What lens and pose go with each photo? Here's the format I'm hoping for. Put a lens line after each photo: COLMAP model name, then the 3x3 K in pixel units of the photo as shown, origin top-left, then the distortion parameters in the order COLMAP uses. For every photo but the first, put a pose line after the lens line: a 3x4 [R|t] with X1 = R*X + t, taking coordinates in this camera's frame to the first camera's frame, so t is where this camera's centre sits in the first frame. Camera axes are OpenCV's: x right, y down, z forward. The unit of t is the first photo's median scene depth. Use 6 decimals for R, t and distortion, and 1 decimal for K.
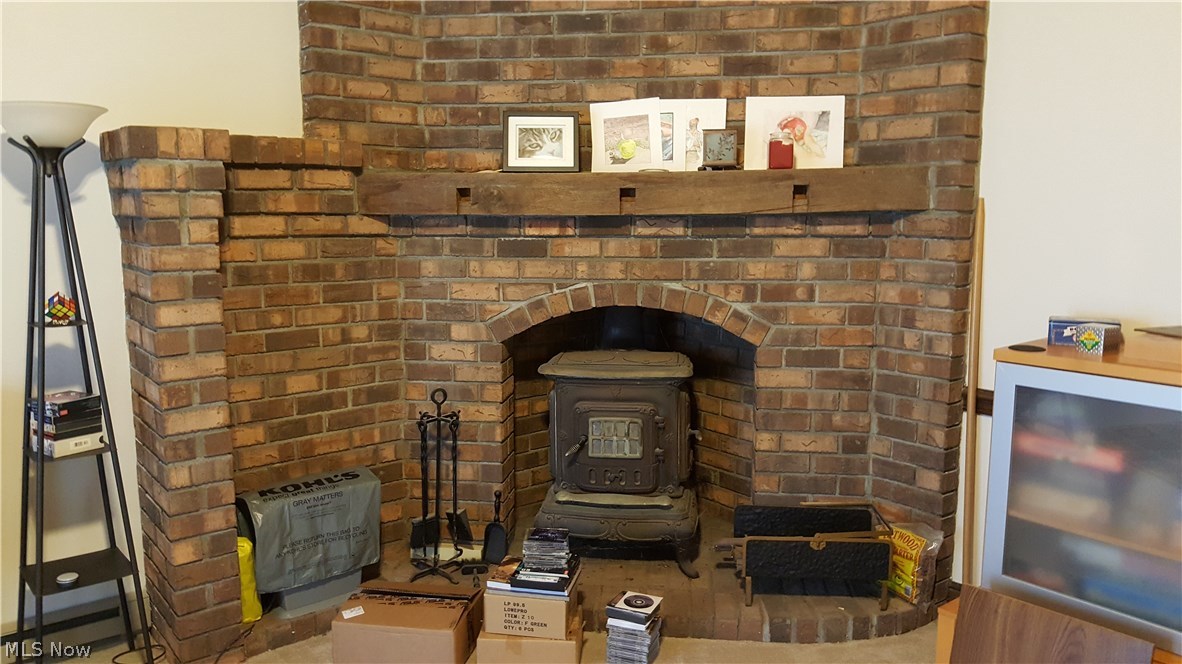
lens RADIAL K [[883.4, 0, 590.6], [0, 883.4, 332.3], [0, 0, 1]] dist [-0.005654, -0.004319]
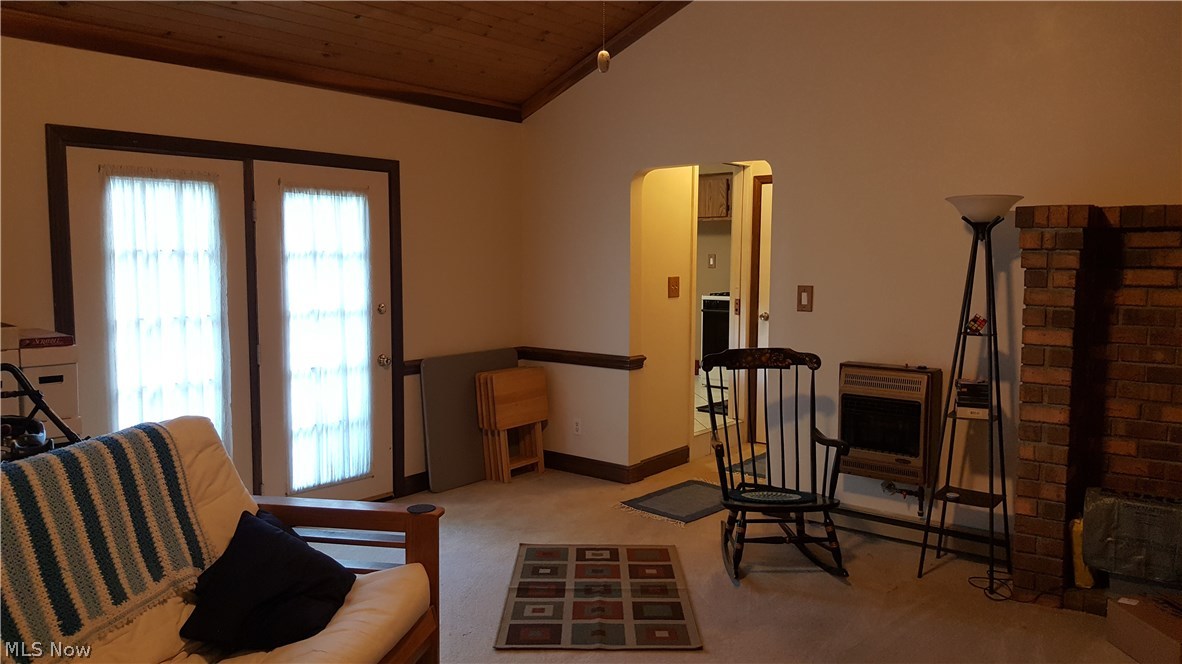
lens RADIAL K [[883.4, 0, 590.7], [0, 883.4, 329.8], [0, 0, 1]] dist [-0.005654, -0.004319]
pose [[0.200359, 0.081159, -0.976355, 0.753269], [-0.146468, 0.987845, 0.052057, 0.000821], [0.968712, 0.132575, 0.209811, 0.005631]]
